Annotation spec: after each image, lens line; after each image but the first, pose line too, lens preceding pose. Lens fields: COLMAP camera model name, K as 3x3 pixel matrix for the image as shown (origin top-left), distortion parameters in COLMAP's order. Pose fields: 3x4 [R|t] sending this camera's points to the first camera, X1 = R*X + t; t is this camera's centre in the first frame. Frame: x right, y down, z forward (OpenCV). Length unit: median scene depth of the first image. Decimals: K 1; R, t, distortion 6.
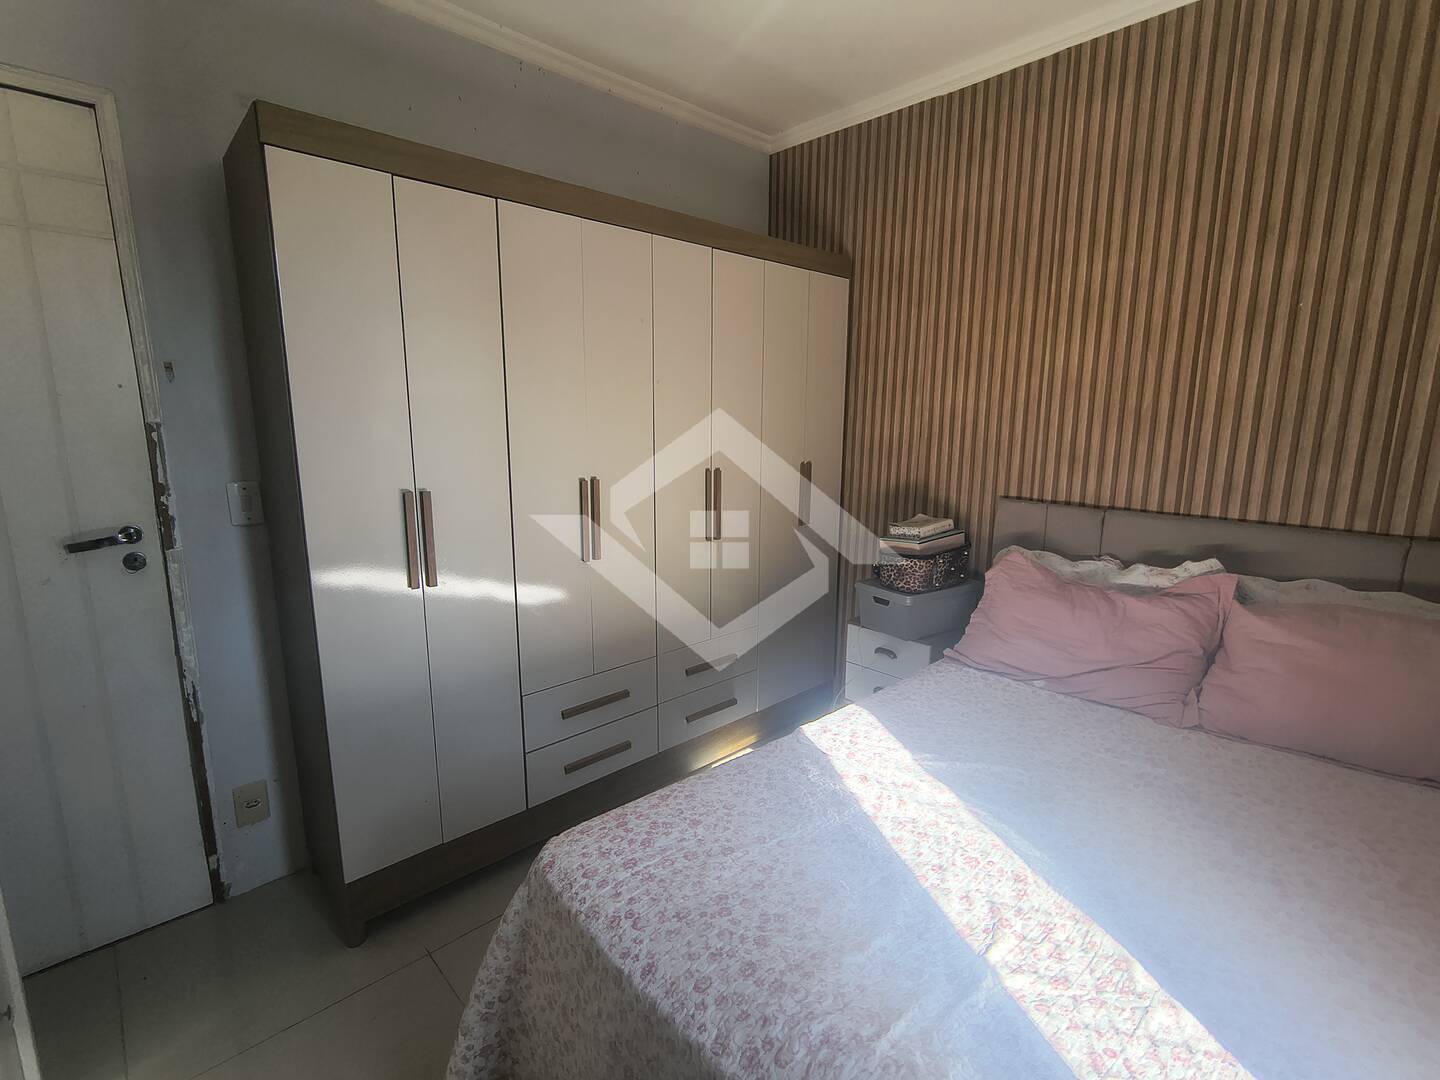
lens RADIAL K [[677.8, 0, 720.0], [0, 677.8, 540.0], [0, 0, 1]] dist [0.000247, 0.000261]
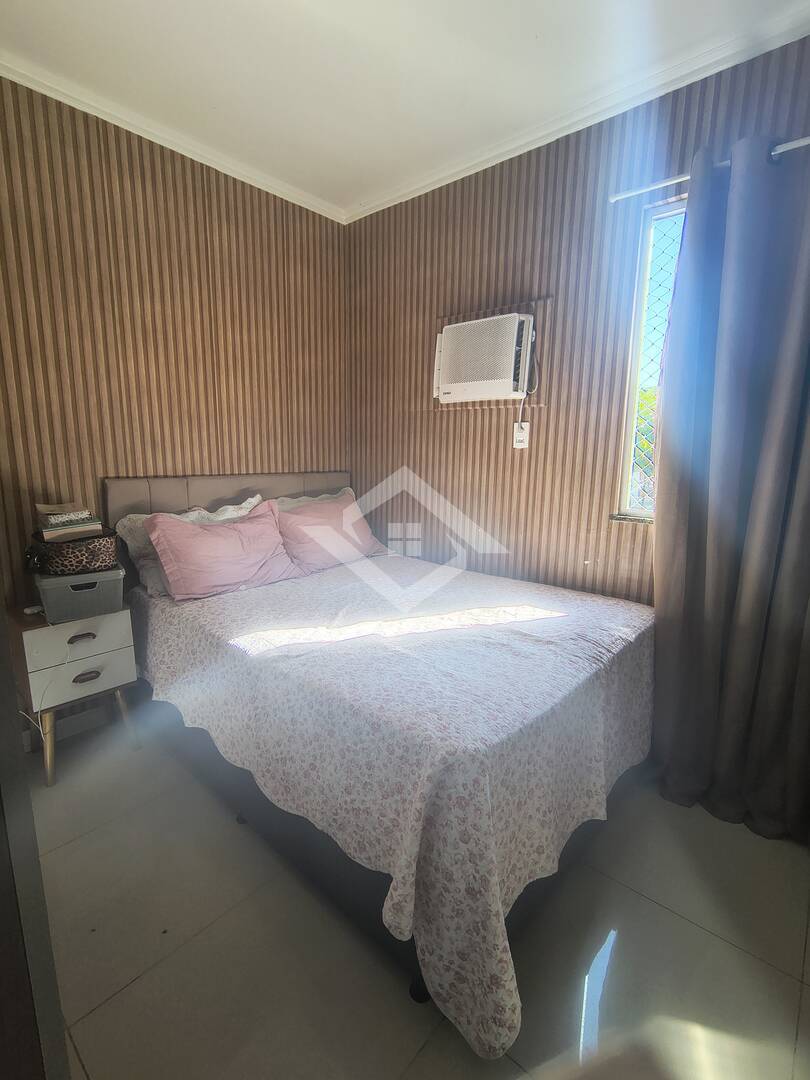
lens RADIAL K [[508.3, 0, 405.0], [0, 508.3, 540.0], [0, 0, 1]] dist [0.000247, 0.000261]
pose [[-0.098133, -0.184854, 0.977854, -0.572171], [0.168497, 0.965324, 0.199395, -0.051059], [-0.980805, 0.184333, -0.063583, 0.594680]]
